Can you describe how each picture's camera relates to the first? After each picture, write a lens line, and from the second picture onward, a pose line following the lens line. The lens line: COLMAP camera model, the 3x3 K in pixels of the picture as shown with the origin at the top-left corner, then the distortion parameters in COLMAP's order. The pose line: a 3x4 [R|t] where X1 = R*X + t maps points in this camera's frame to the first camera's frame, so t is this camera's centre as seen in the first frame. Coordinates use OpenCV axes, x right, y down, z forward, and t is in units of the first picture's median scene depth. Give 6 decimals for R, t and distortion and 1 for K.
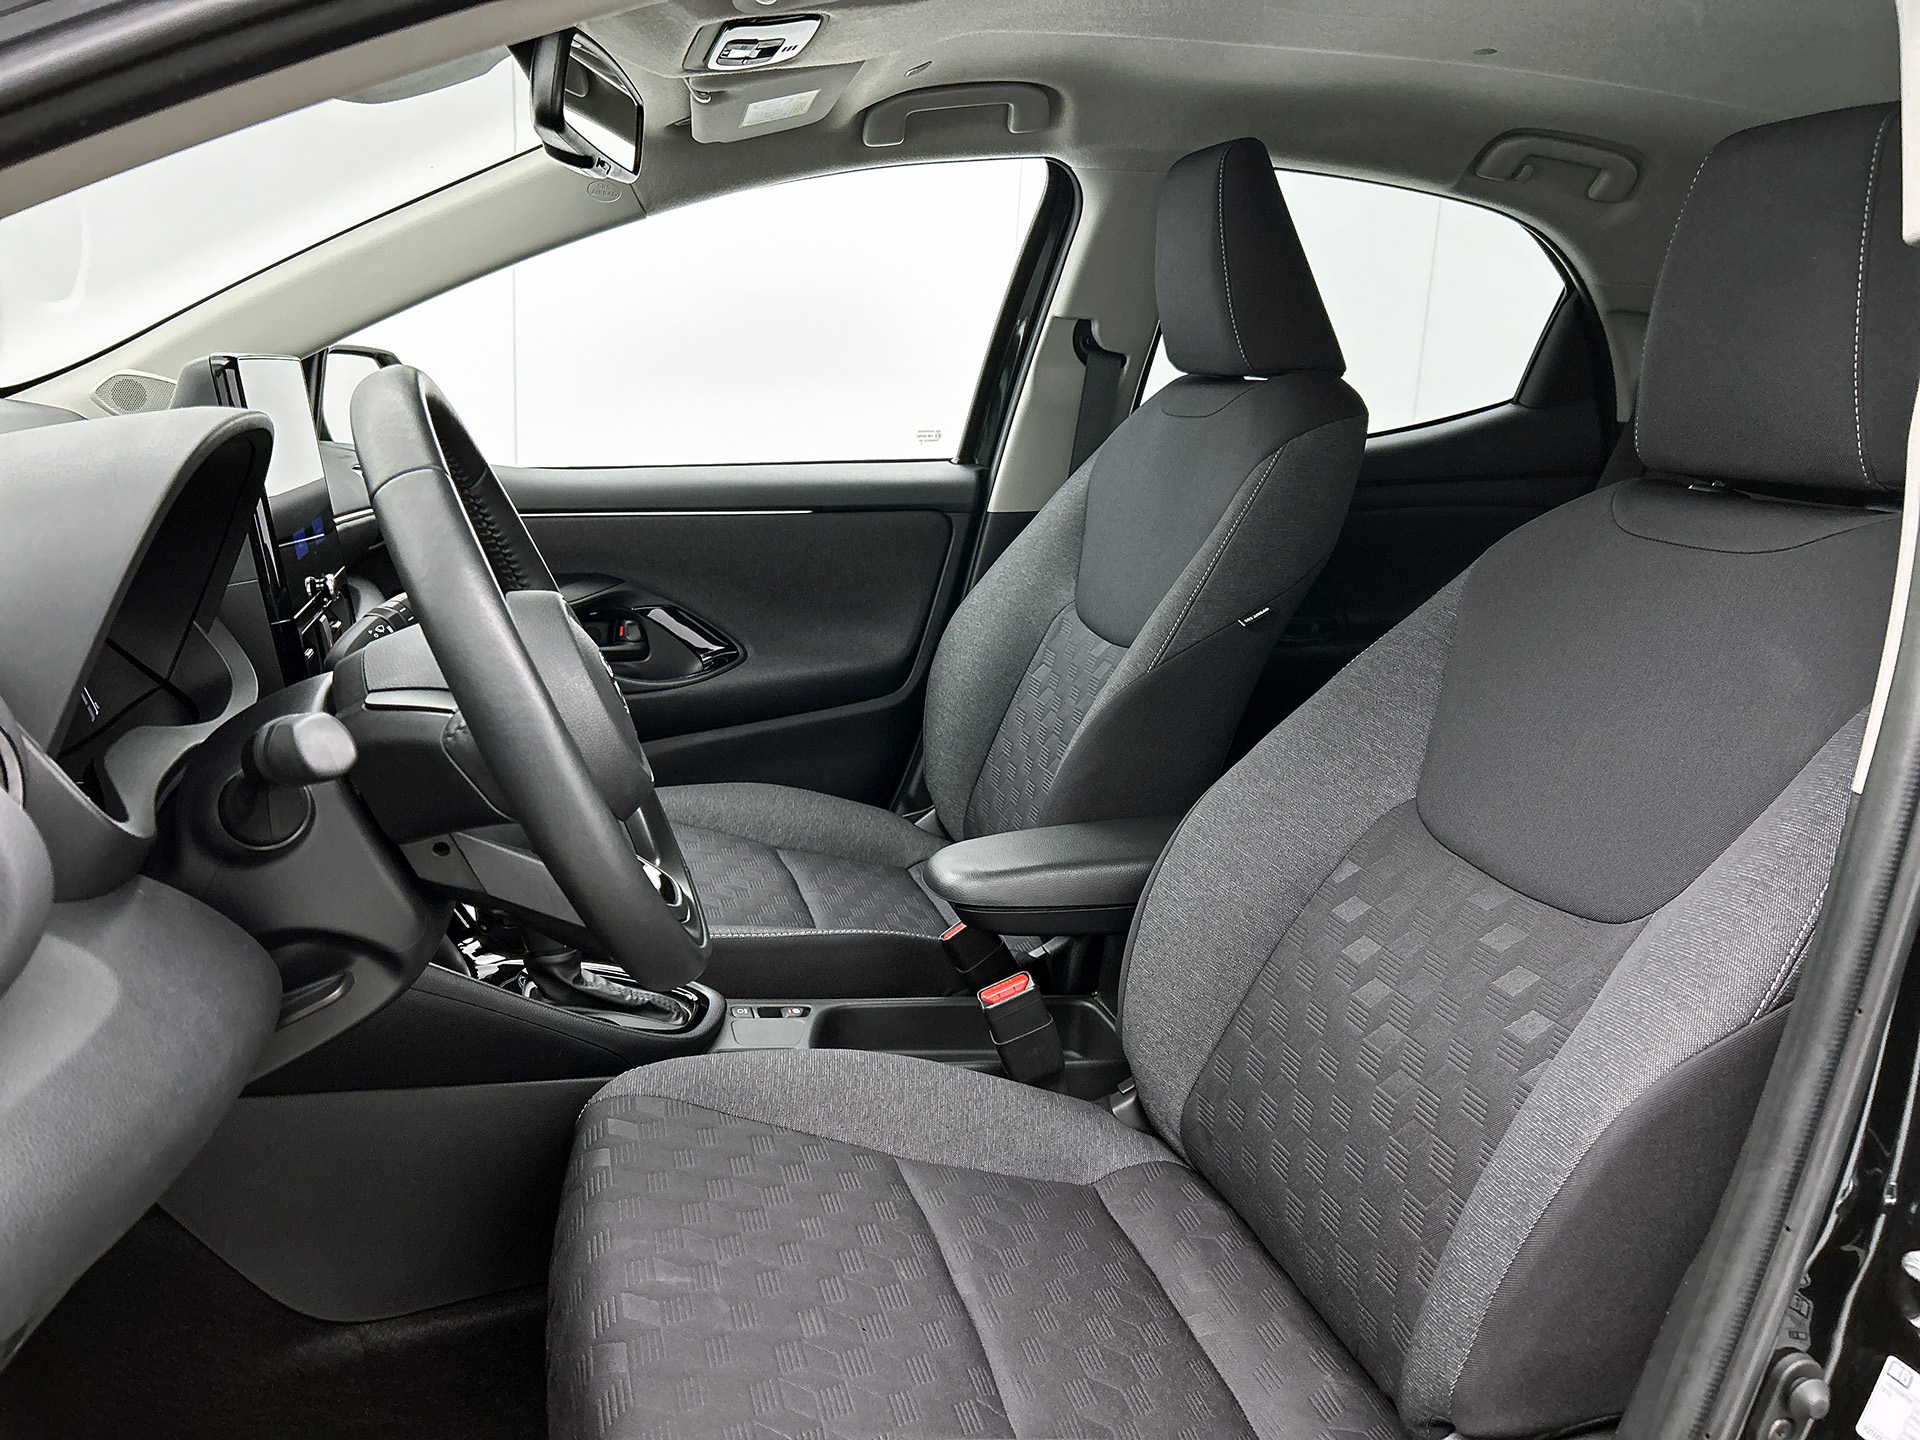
lens RADIAL K [[1476.9, 0, 955.9], [0, 1476.9, 728.0], [0, 0, 1]] dist [0.050504, -0.065114]
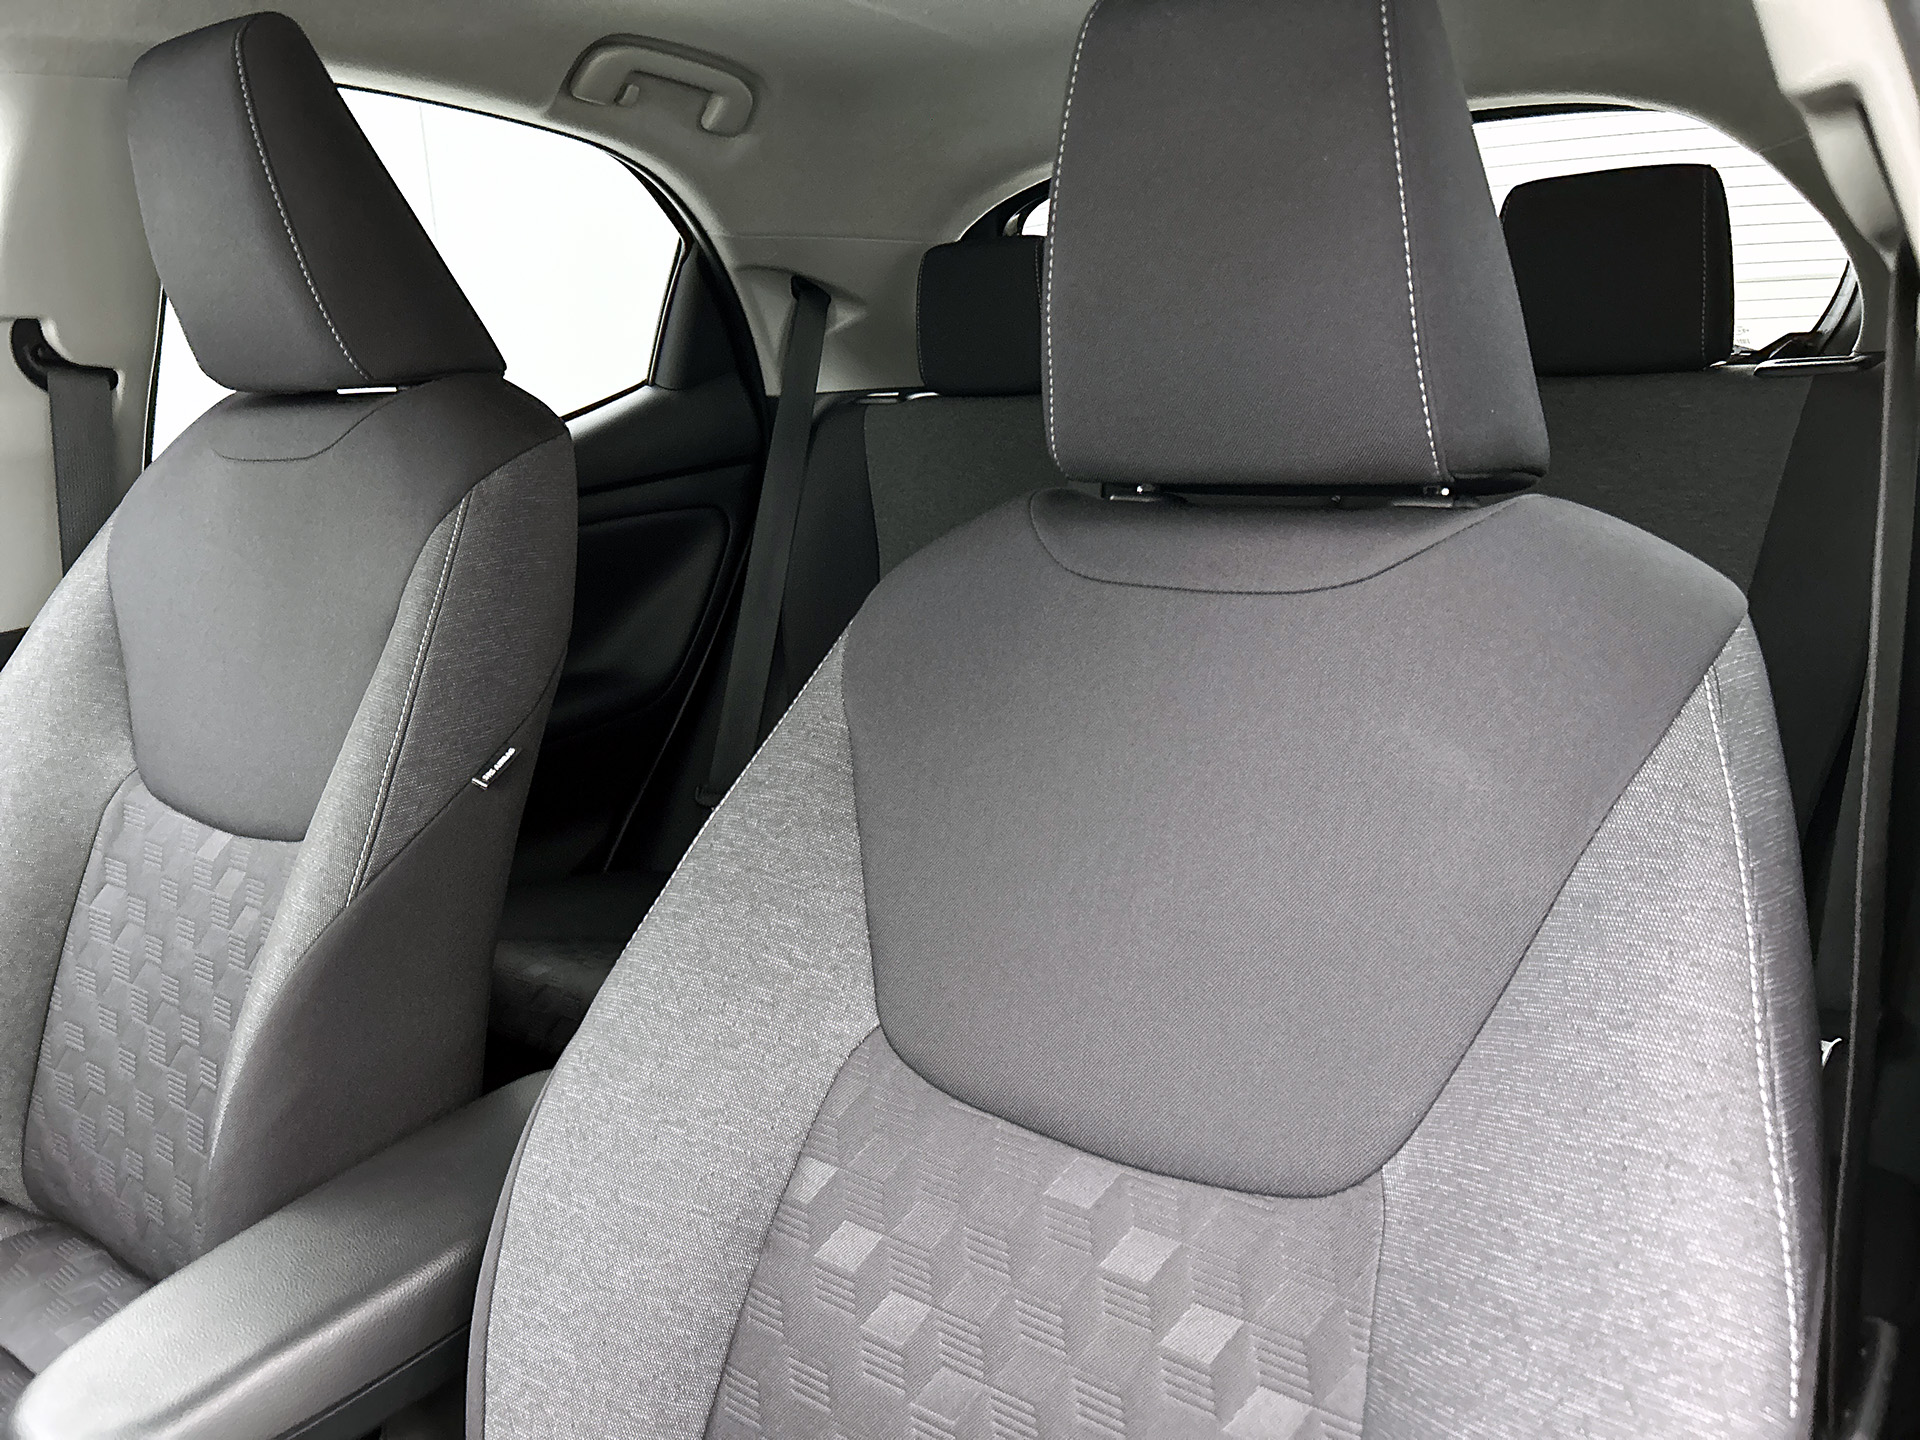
lens RADIAL K [[1476.9, 0, 963.7], [0, 1476.9, 705.4], [0, 0, 1]] dist [0.050504, -0.065114]
pose [[0.786544, -0.222112, 0.576208, -0.000704], [0.219107, 0.972746, 0.075878, -0.085160], [-0.577357, 0.066570, 0.813774, 0.295026]]
